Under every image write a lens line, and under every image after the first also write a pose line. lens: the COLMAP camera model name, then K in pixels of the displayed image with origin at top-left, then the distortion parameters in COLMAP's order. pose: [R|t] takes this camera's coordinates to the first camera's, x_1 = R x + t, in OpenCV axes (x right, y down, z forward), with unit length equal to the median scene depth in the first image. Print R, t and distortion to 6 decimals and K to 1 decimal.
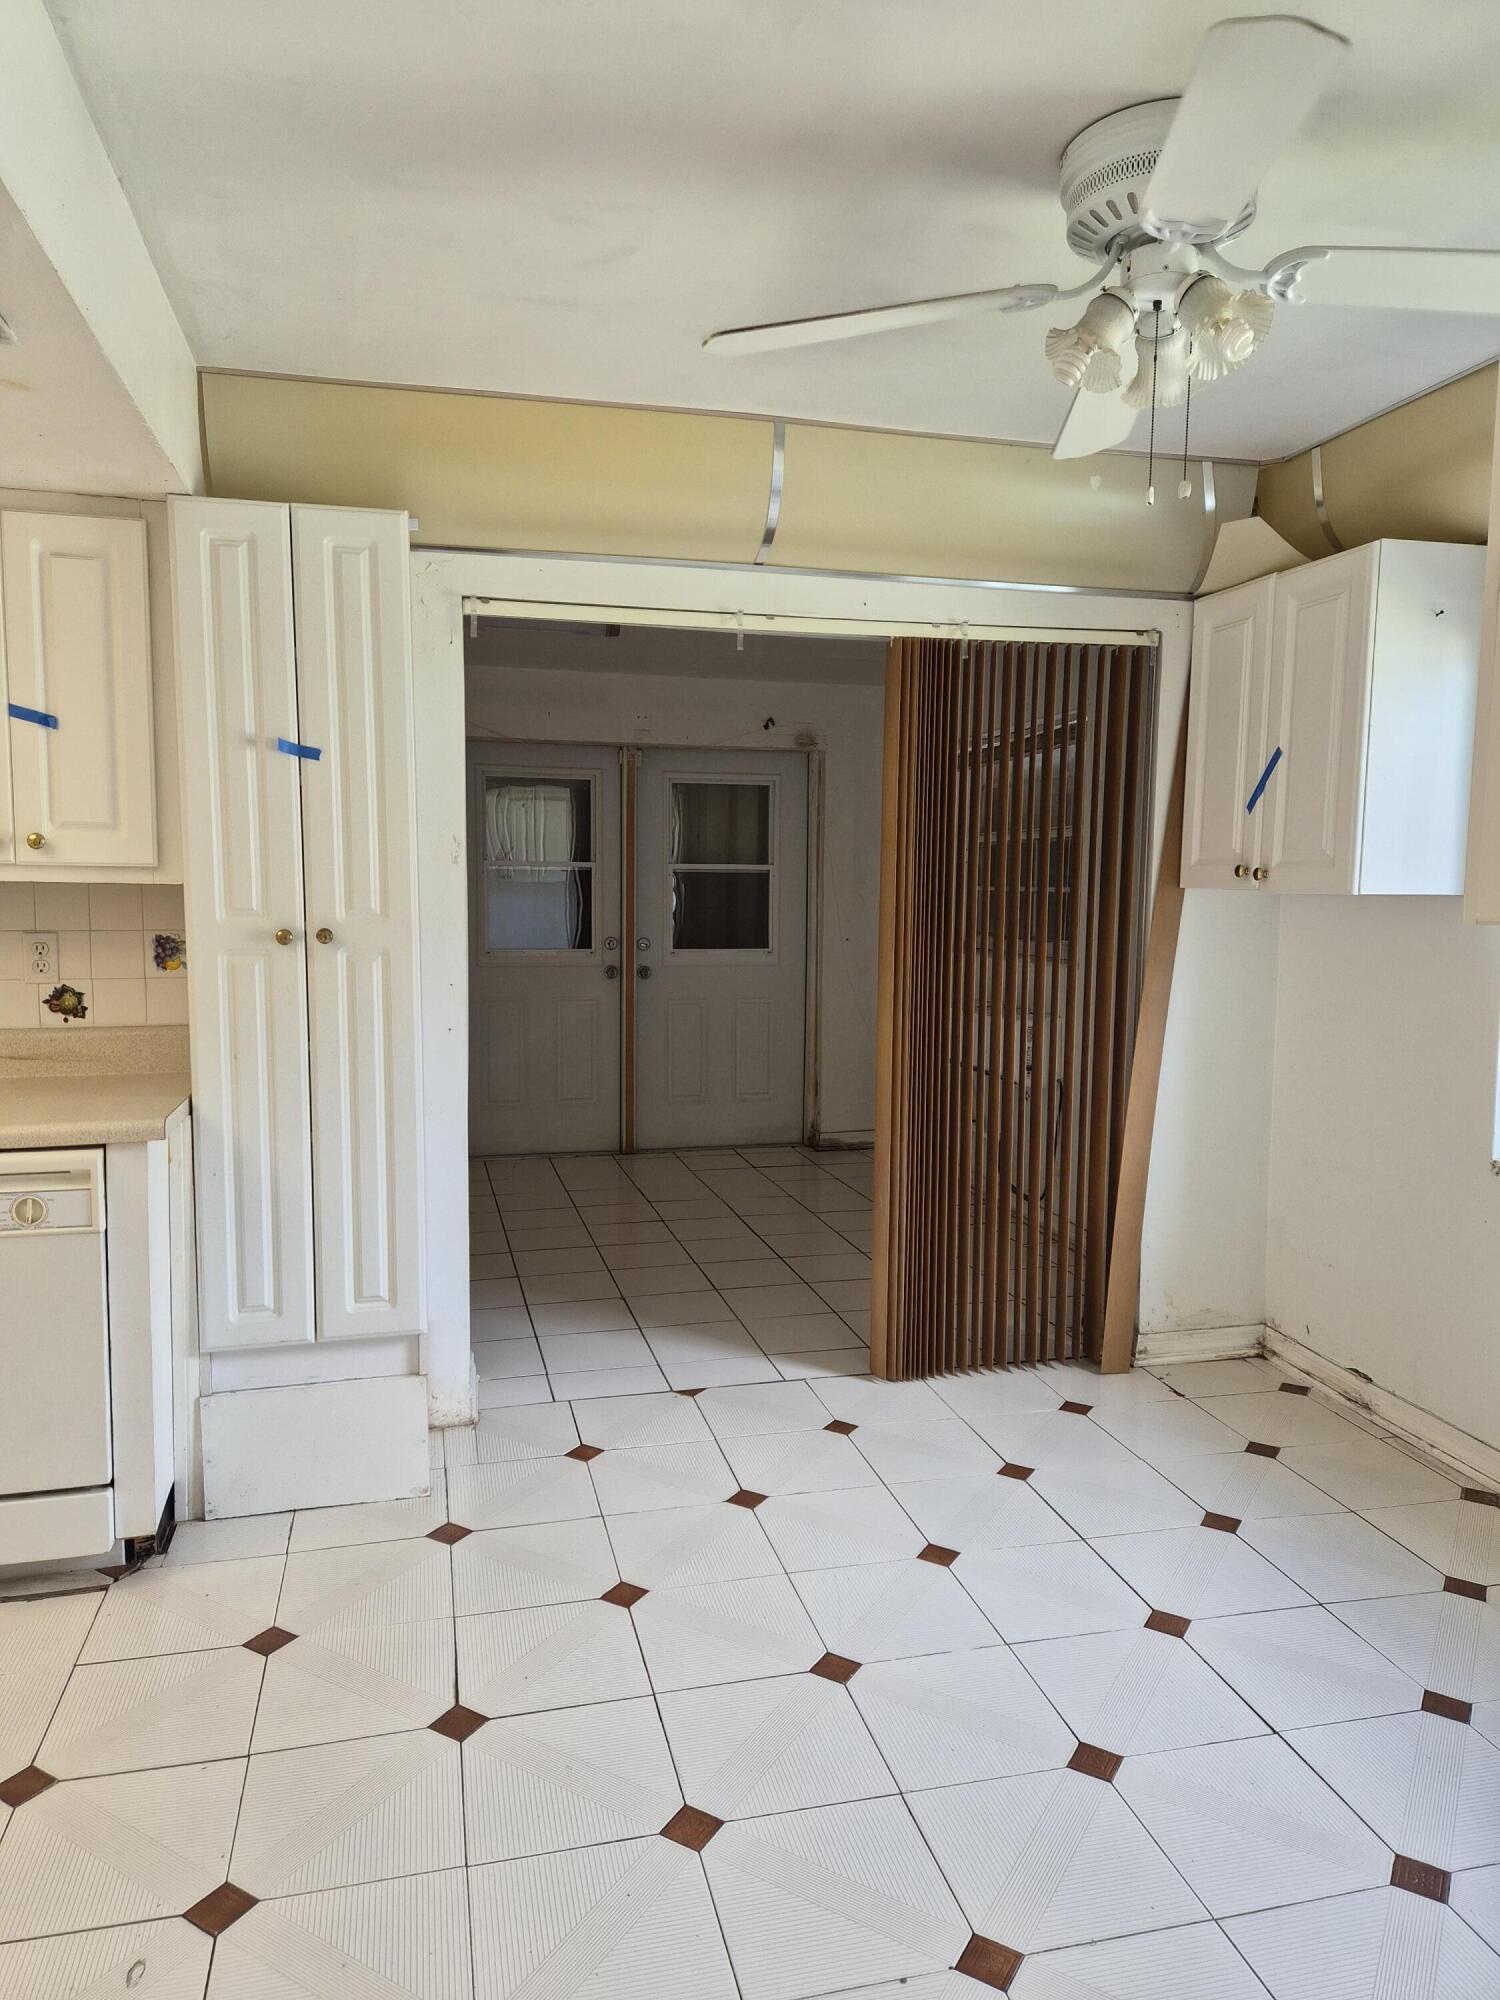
lens RADIAL K [[1325.0, 0, 746.7], [0, 1325.0, 1006.5], [0, 0, 1]] dist [0.084587, -0.090064]
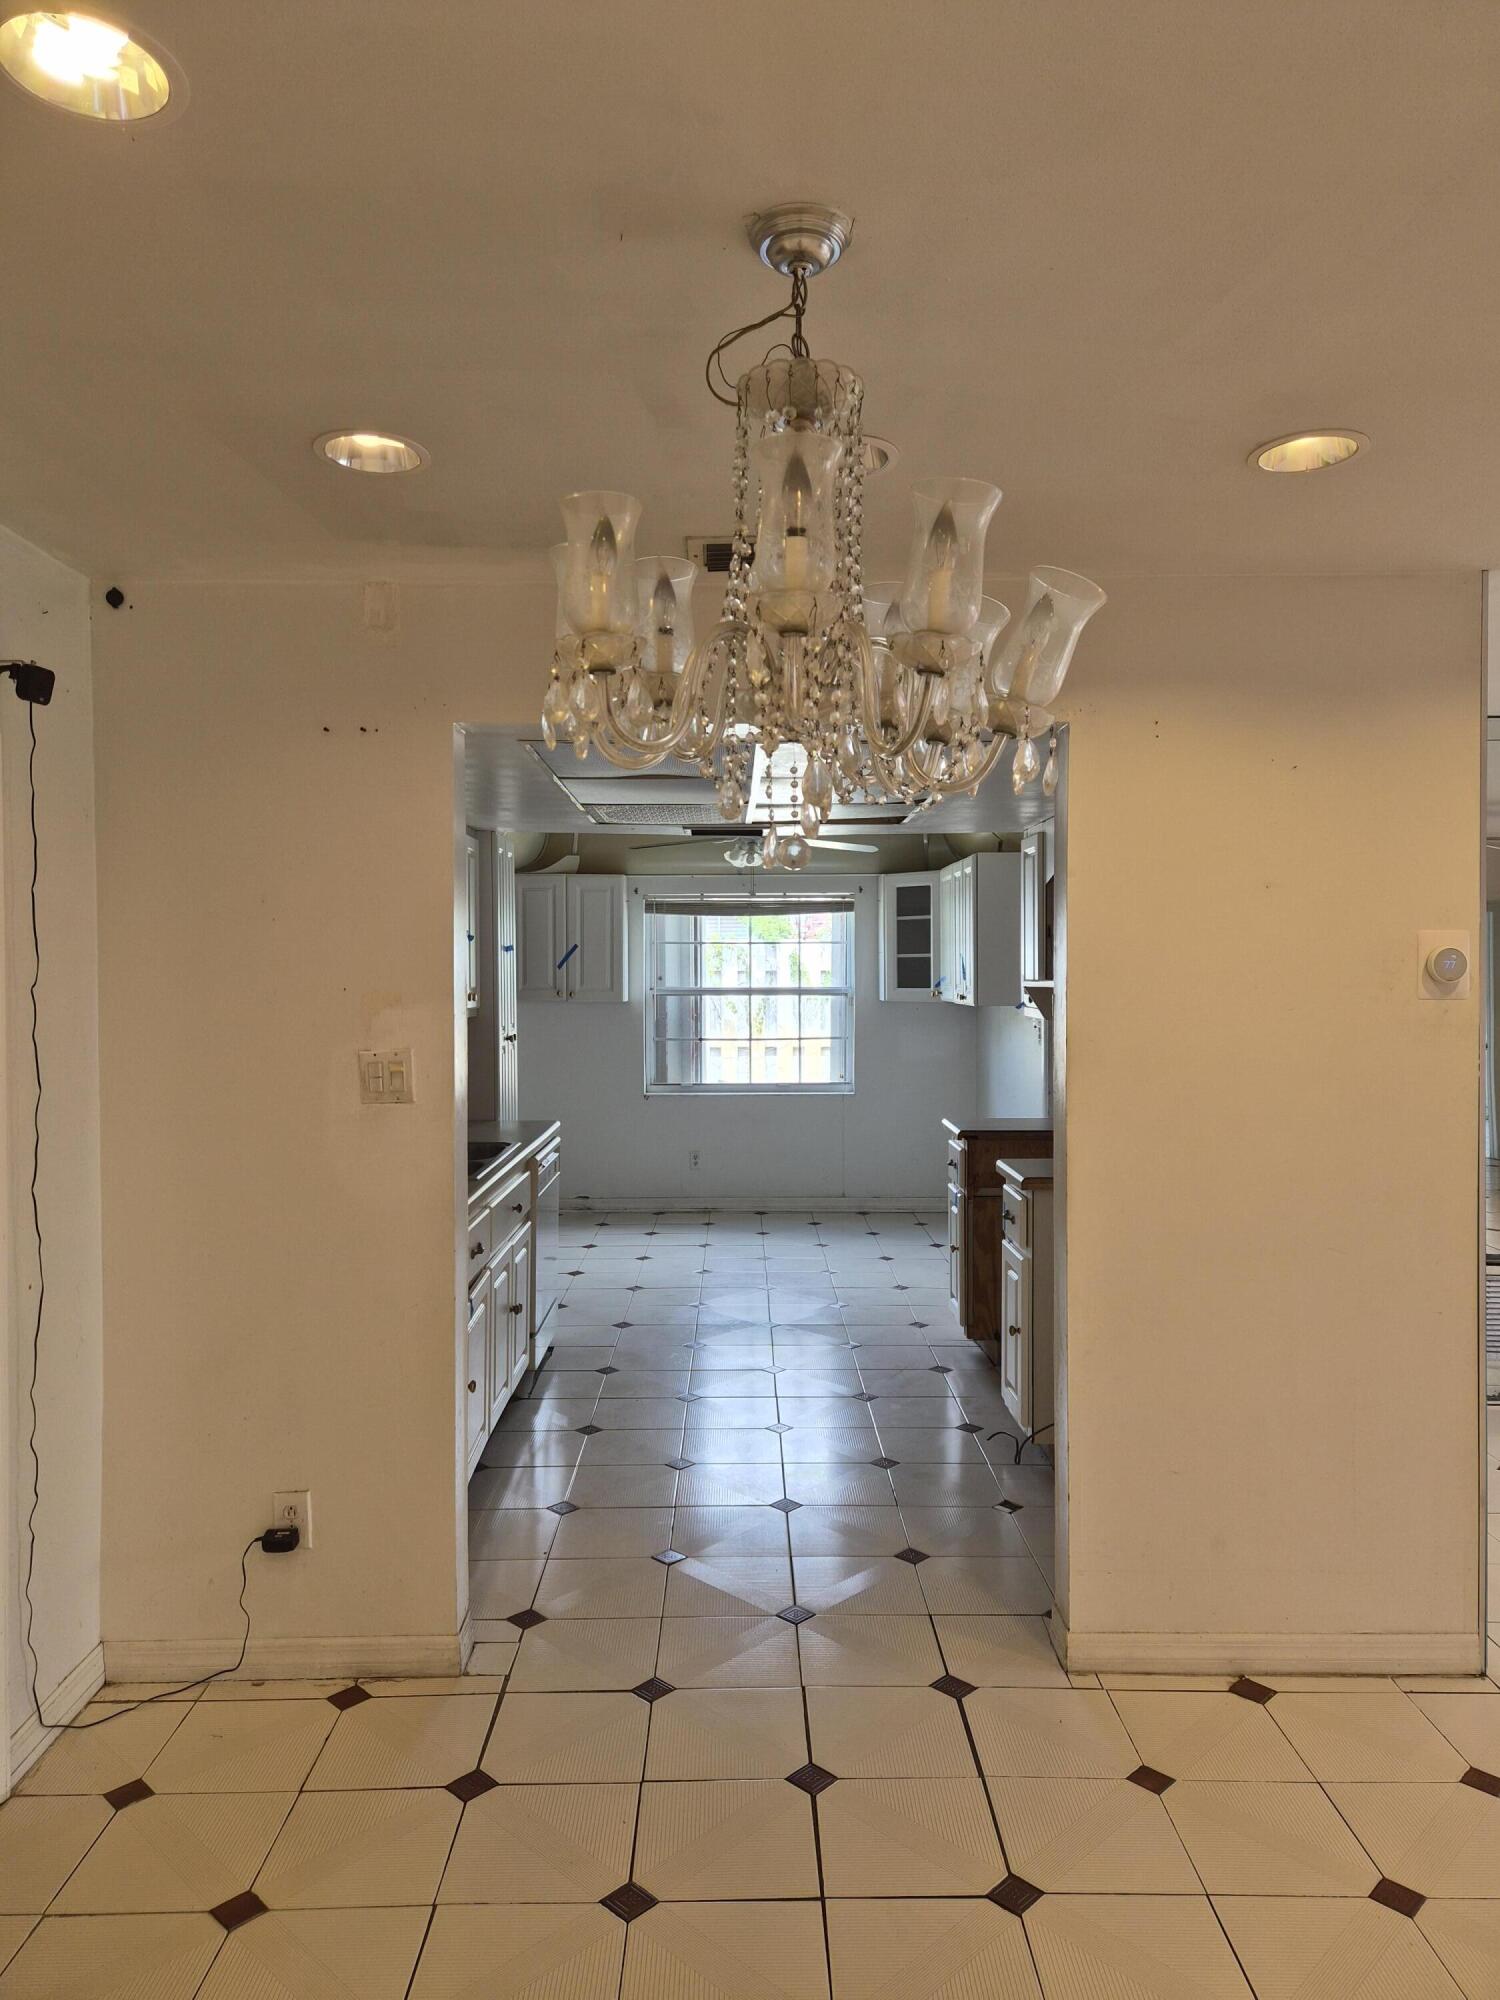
lens RADIAL K [[1325.0, 0, 746.7], [0, 1325.0, 1006.5], [0, 0, 1]] dist [0.084587, -0.090064]
pose [[0.231791, -0.039762, 0.971953, -0.950157], [0.100112, 0.994834, 0.016823, -0.042897], [-0.967600, 0.093405, 0.234574, 0.061015]]
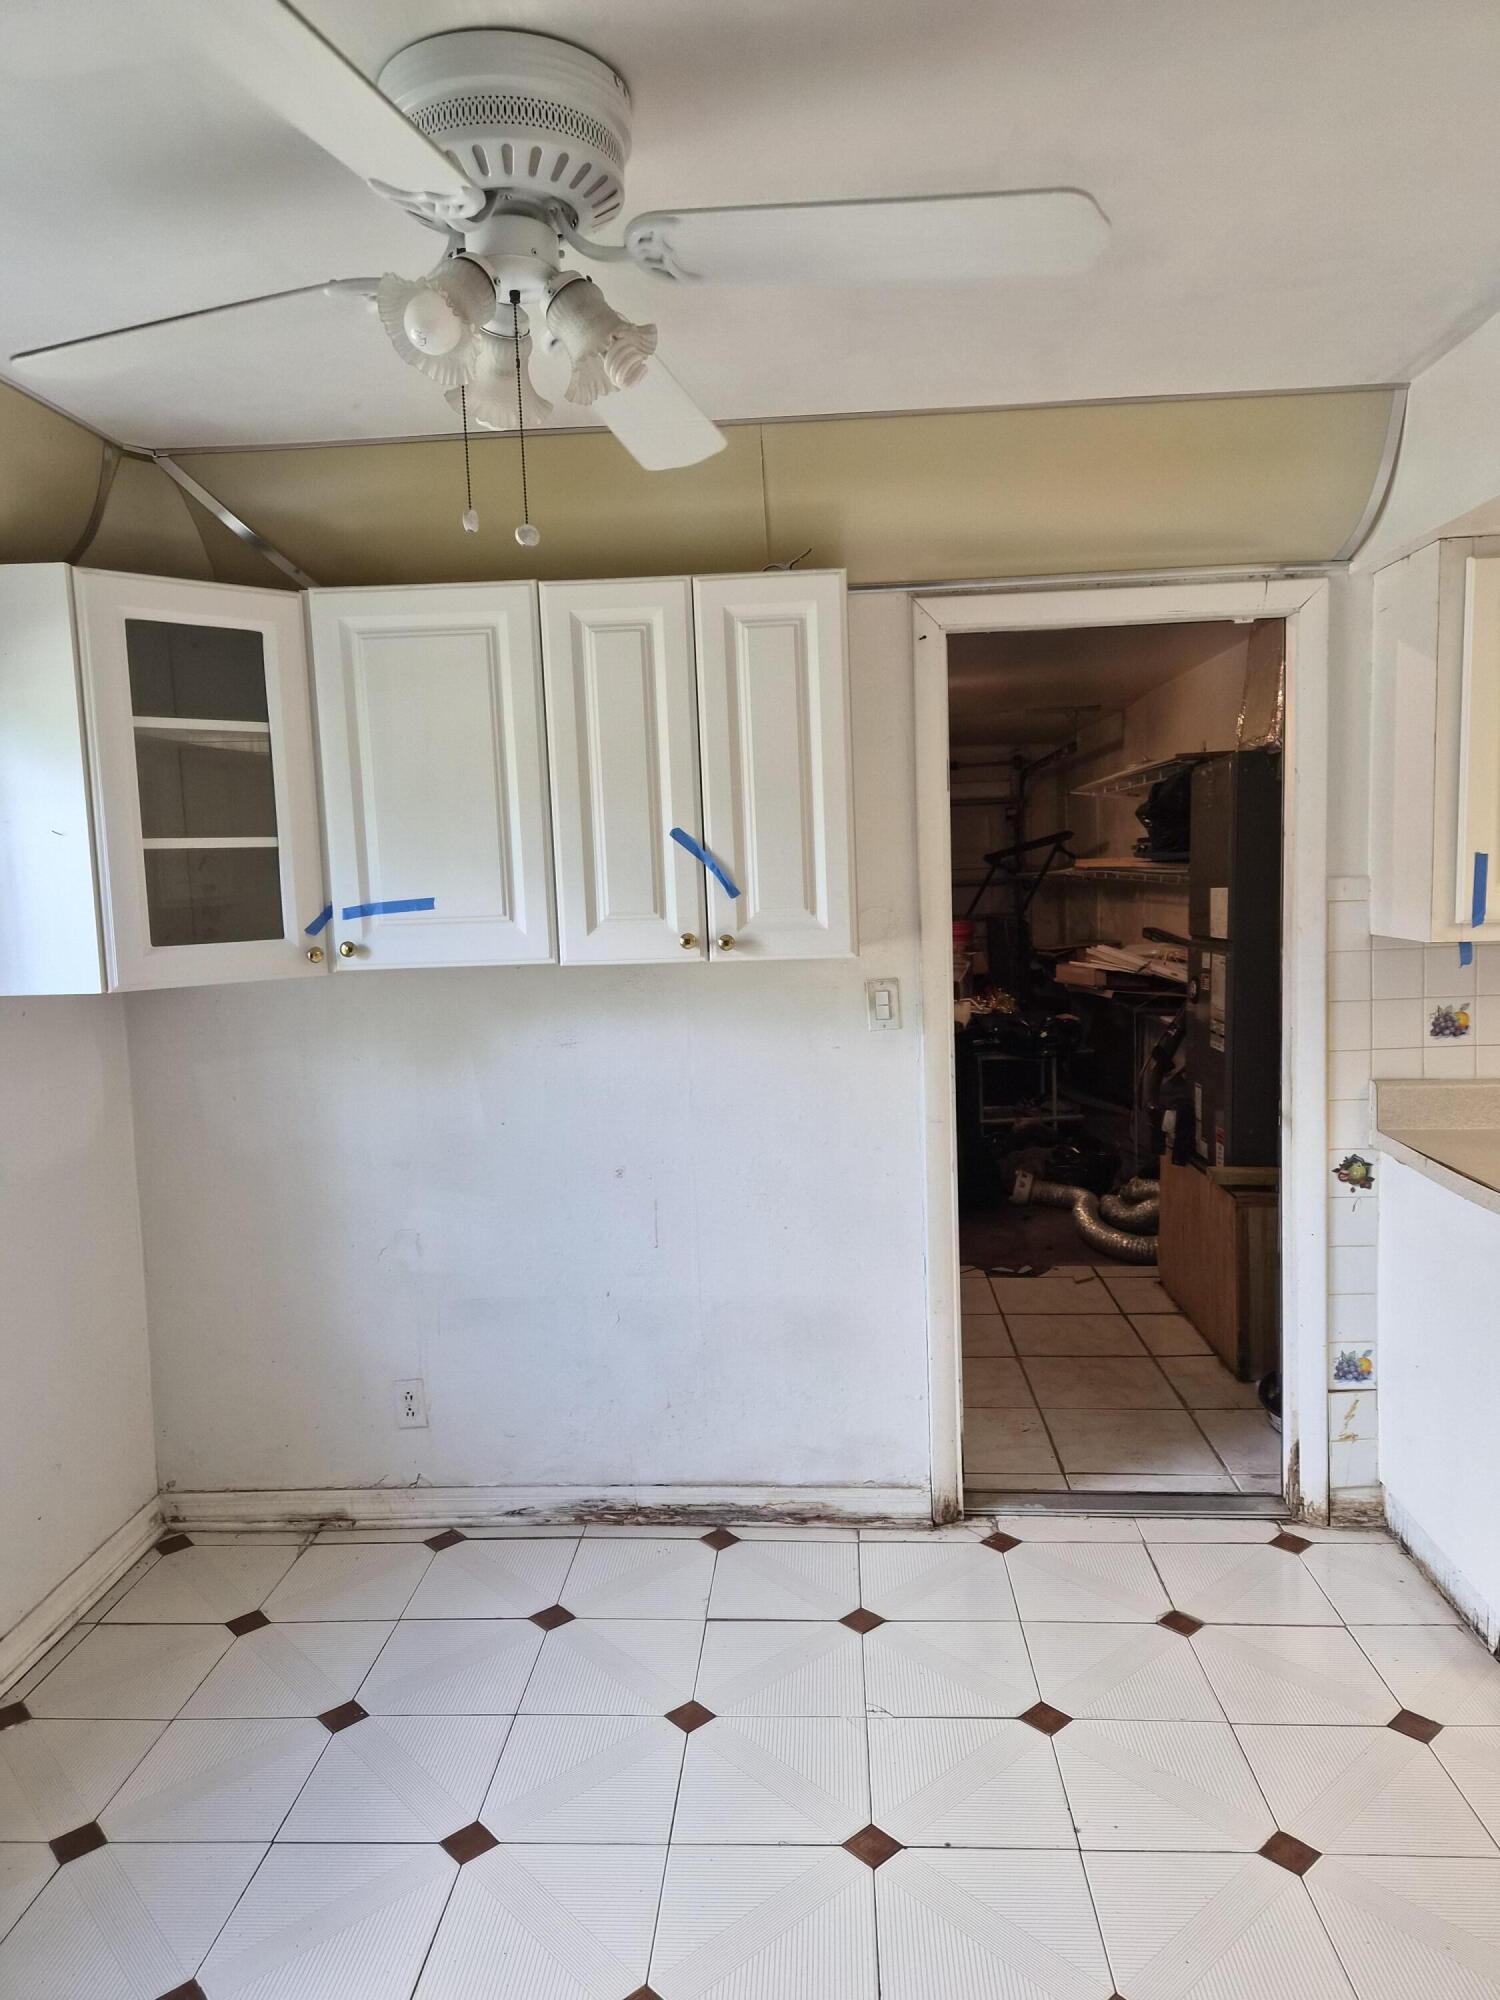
lens RADIAL K [[1325.0, 0, 746.7], [0, 1325.0, 1006.5], [0, 0, 1]] dist [0.084587, -0.090064]
pose [[-0.956418, -0.005198, 0.291954, -0.020293], [0.054940, 0.978782, 0.197404, -0.075620], [-0.286786, 0.204840, -0.935839, 0.523313]]
